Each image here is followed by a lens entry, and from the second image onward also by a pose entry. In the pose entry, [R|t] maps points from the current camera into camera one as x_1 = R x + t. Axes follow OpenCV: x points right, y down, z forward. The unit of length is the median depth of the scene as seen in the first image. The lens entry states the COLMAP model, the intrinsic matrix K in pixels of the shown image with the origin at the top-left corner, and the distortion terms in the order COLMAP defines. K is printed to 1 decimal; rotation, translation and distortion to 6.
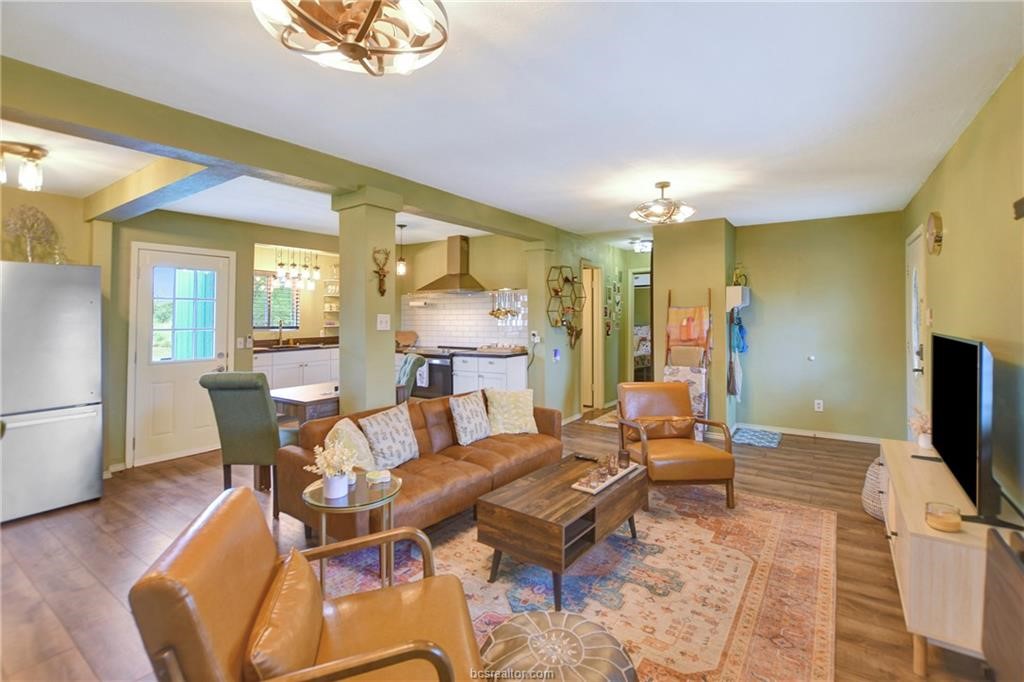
lens RADIAL K [[457.9, 0, 504.1], [0, 457.9, 300.0], [0, 0, 1]] dist [-0.019123, -0.000029]
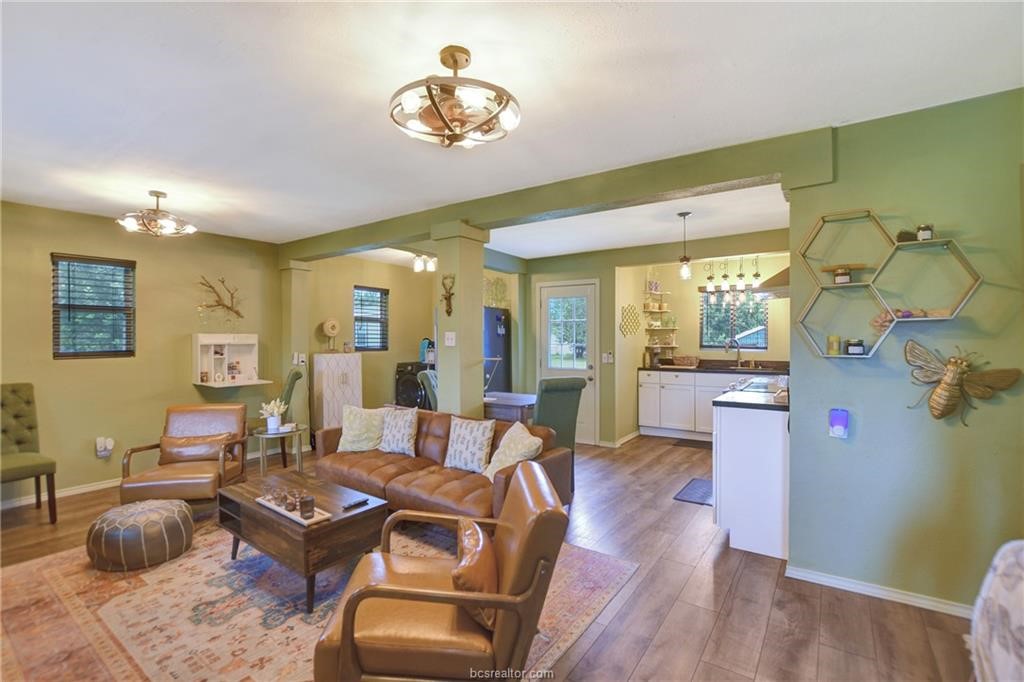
lens RADIAL K [[472.2, 0, 508.0], [0, 472.2, 354.7], [0, 0, 1]] dist [-0.025812, 0.000738]
pose [[0.000187, 0.039034, -0.999238, 0.577873], [0.037502, 0.998535, 0.039013, 0.029605], [0.999297, -0.037481, -0.001277, 0.728115]]
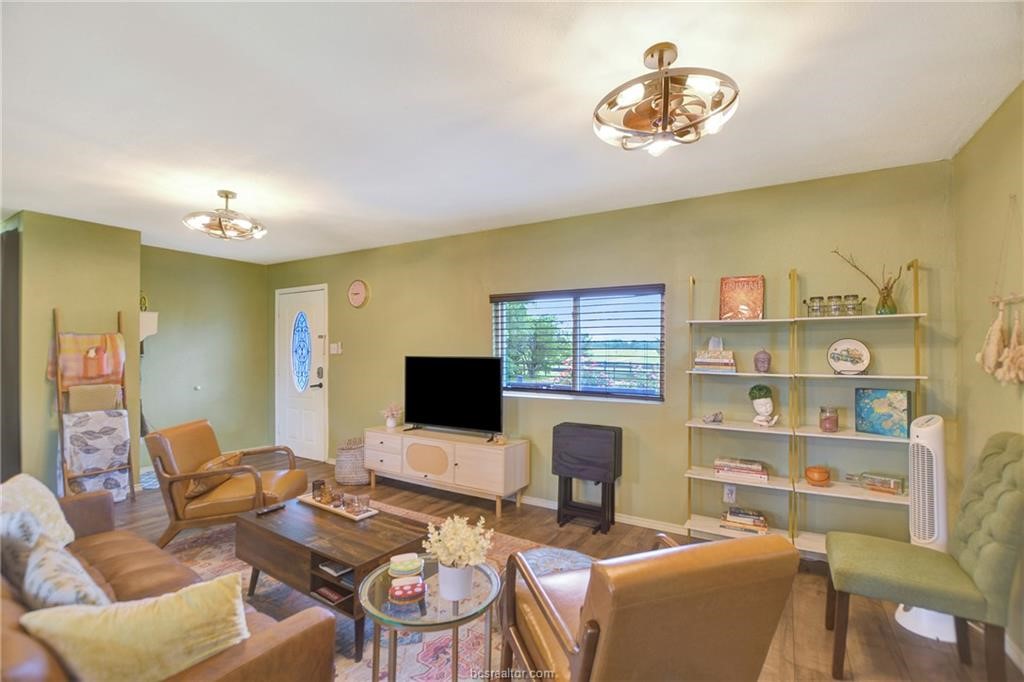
lens RADIAL K [[456.3, 0, 519.2], [0, 456.3, 342.9], [0, 0, 1]] dist [-0.022260, 0.000134]
pose [[-0.057181, 0.011847, 0.998294, -0.376103], [-0.030268, 0.999449, -0.013594, 0.020358], [-0.997905, -0.030994, -0.056791, 0.335113]]
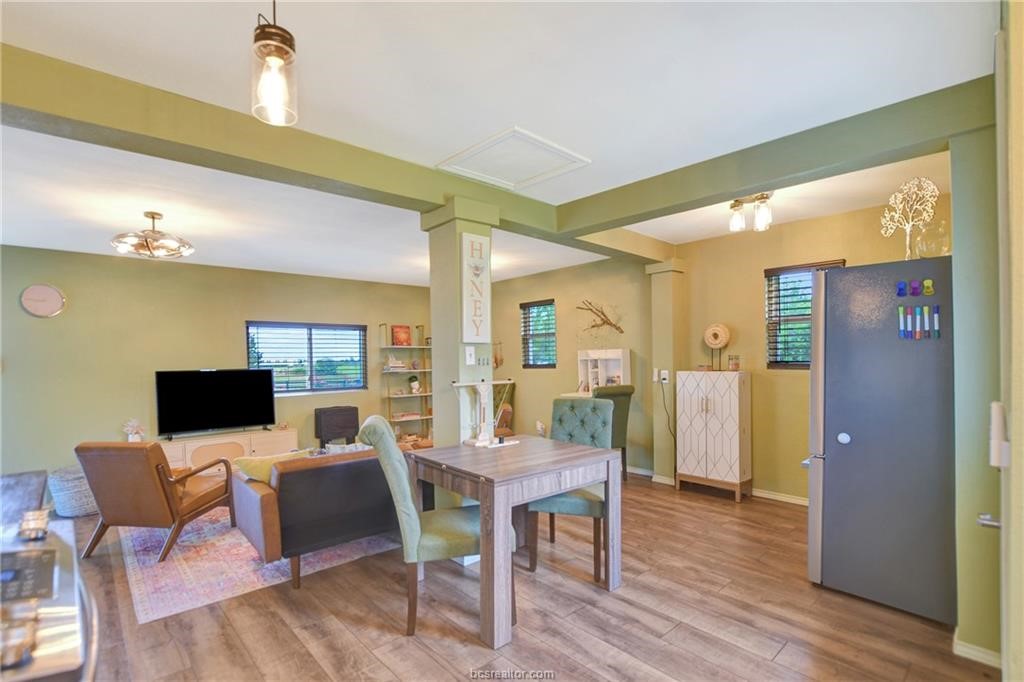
lens RADIAL K [[472.2, 0, 508.0], [0, 472.2, 354.7], [0, 0, 1]] dist [-0.025812, 0.000738]
pose [[-0.974831, 0.024426, 0.221601, -0.376852], [0.015857, 0.999059, -0.040366, 0.054393], [-0.222378, -0.035836, -0.974302, 1.224067]]
